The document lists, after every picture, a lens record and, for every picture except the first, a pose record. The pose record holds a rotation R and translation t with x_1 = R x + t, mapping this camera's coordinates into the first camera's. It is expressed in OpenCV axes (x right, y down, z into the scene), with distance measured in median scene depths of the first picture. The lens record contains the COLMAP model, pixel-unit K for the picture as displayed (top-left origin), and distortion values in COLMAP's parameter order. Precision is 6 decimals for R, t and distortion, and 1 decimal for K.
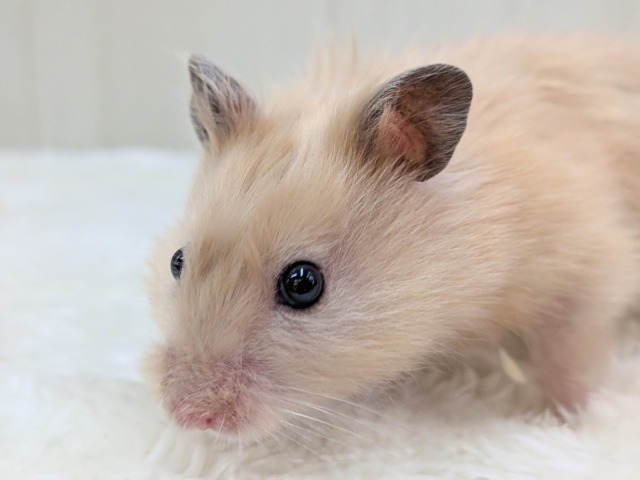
lens RADIAL K [[445.6, 0, 320.0], [0, 445.6, 240.0], [0, 0, 1]] dist [0.003849, 0.000261]
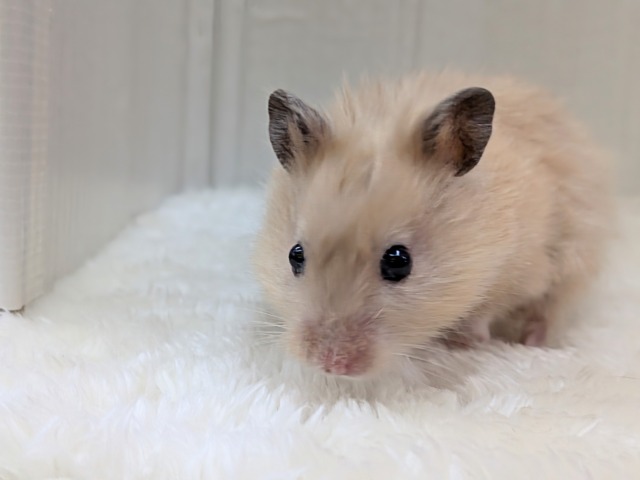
lens RADIAL K [[445.6, 0, 320.0], [0, 445.6, 240.0], [0, 0, 1]] dist [0.003849, 0.000261]
pose [[0.989543, -0.092600, 0.110587, -0.405068], [0.084913, 0.993761, 0.072309, -0.084727], [-0.116593, -0.062163, 0.991233, -0.321815]]
